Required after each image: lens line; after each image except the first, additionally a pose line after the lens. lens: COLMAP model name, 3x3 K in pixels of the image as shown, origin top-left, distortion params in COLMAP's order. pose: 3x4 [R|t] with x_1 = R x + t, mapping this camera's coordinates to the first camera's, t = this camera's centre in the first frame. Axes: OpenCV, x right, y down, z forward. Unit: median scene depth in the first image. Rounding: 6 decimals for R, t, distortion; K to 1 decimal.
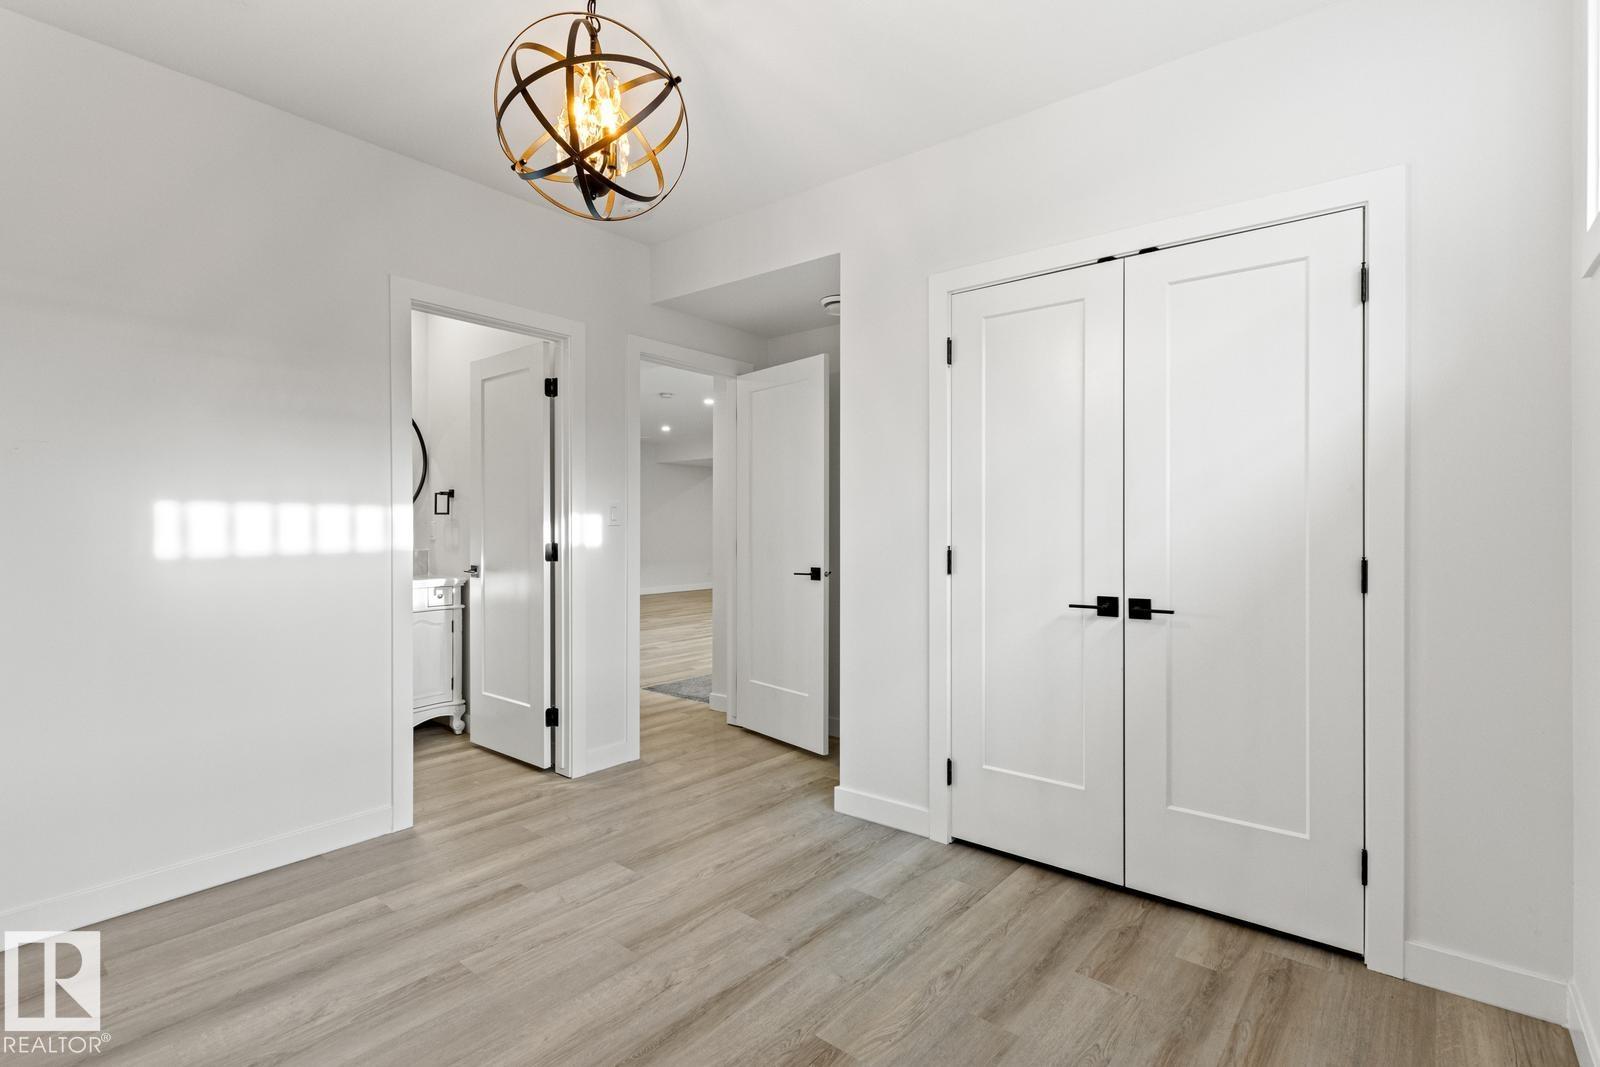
lens RADIAL K [[756.2, 0, 785.8], [0, 756.2, 529.1], [0, 0, 1]] dist [0.009324, -0.004260]
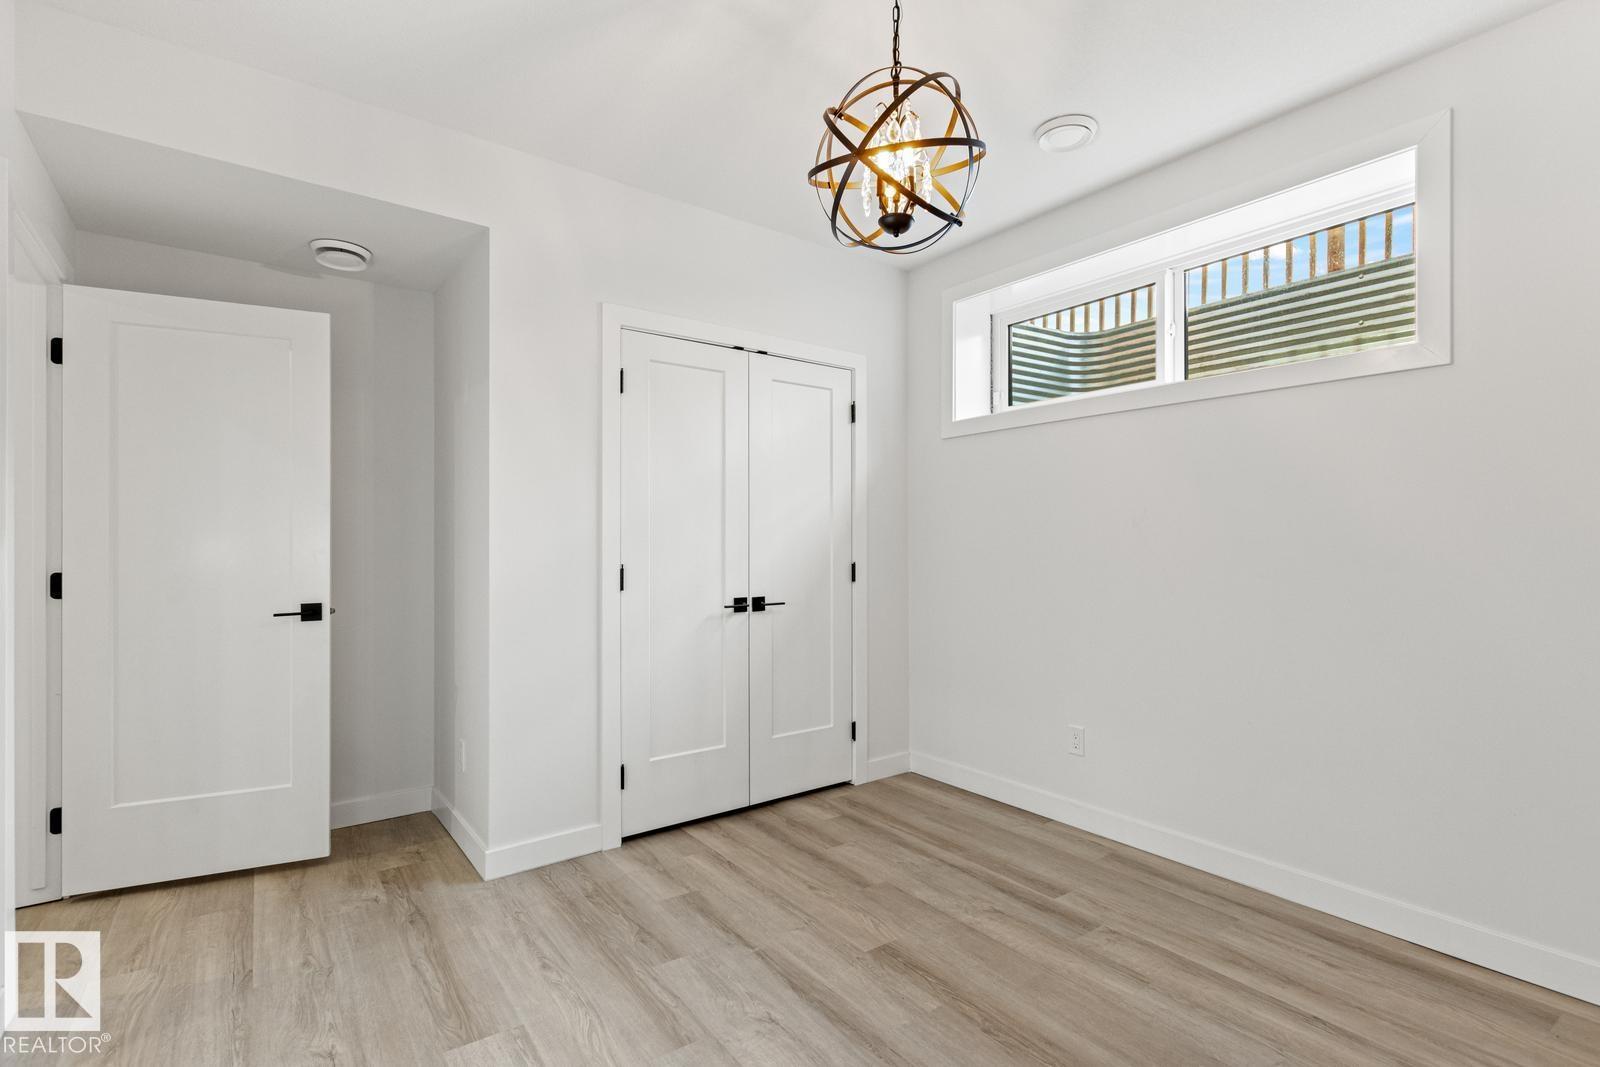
lens RADIAL K [[756.2, 0, 792.5], [0, 756.2, 547.5], [0, 0, 1]] dist [0.009324, -0.004260]
pose [[0.233881, -0.004158, 0.972256, -0.884989], [0.005544, 0.999980, 0.002943, -0.003723], [-0.972249, 0.004702, 0.233899, 0.604015]]
